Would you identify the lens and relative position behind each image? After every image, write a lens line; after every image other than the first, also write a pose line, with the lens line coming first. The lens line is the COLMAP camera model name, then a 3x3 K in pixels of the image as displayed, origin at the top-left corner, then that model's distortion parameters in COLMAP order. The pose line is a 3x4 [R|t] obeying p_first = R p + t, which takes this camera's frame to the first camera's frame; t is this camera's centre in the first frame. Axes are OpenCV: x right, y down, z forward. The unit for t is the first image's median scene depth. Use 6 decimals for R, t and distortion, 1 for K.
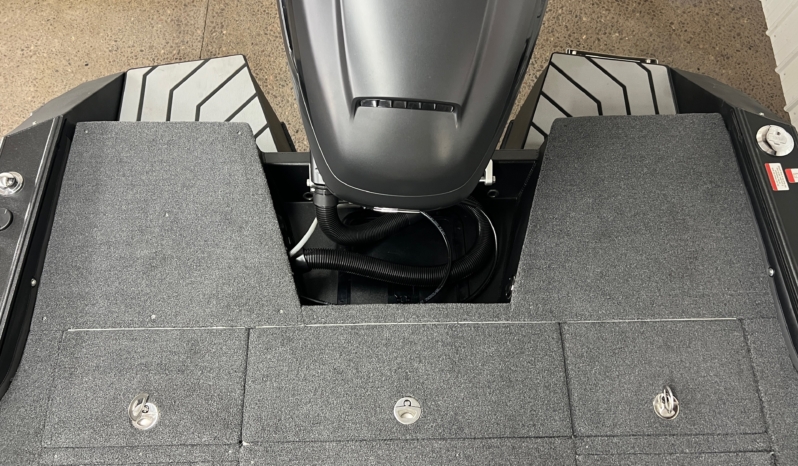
lens RADIAL K [[621.0, 0, 401.4], [0, 621.0, 235.2], [0, 0, 1]] dist [0.071047, -0.097509]
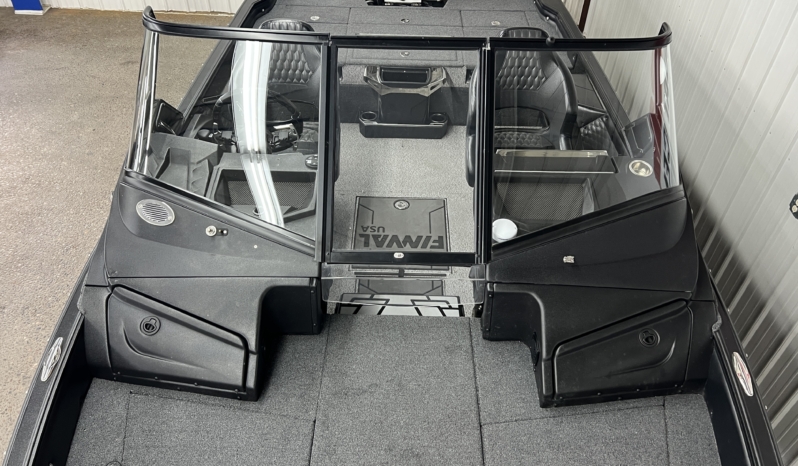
lens RADIAL K [[621.0, 0, 401.4], [0, 621.0, 235.2], [0, 0, 1]] dist [0.071047, -0.097509]
pose [[0.999438, 0.030233, -0.014508, 0.056932], [-0.033526, 0.891093, -0.452581, 2.218495], [-0.000755, 0.452813, 0.891605, -1.015600]]
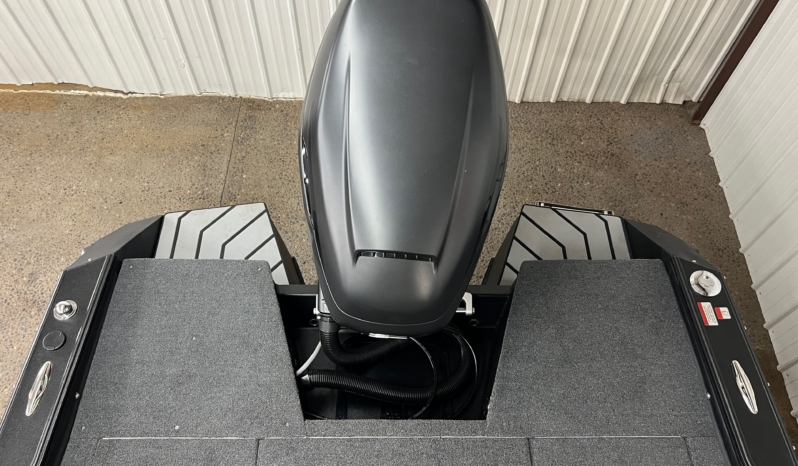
lens RADIAL K [[621.0, 0, 401.4], [0, 621.0, 235.2], [0, 0, 1]] dist [0.071047, -0.097509]
pose [[0.999891, 0.014707, -0.001108, 0.013658], [-0.014635, 0.980073, -0.198096, 0.005195], [-0.001827, 0.198091, 0.980182, -0.191874]]
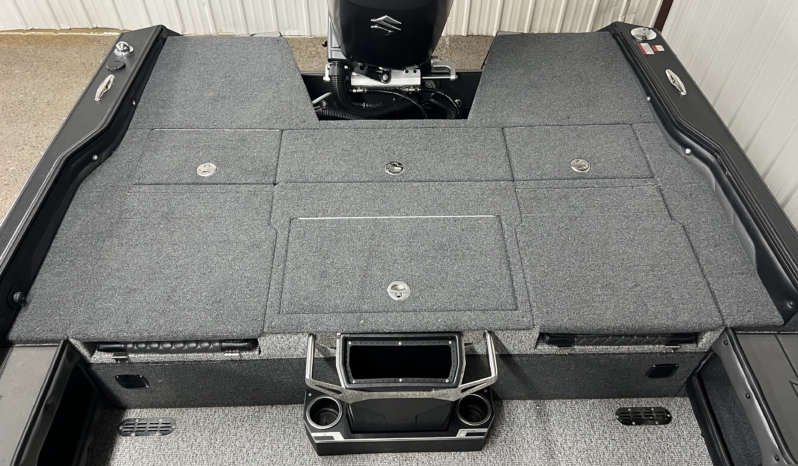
lens RADIAL K [[616.9, 0, 394.5], [0, 616.9, 234.5], [0, 0, 1]] dist [0.069443, -0.093807]
pose [[0.999988, -0.004687, -0.001208, 0.009631], [0.004019, 0.943202, -0.332196, 0.774735], [0.002696, 0.332187, 0.943210, -0.223513]]
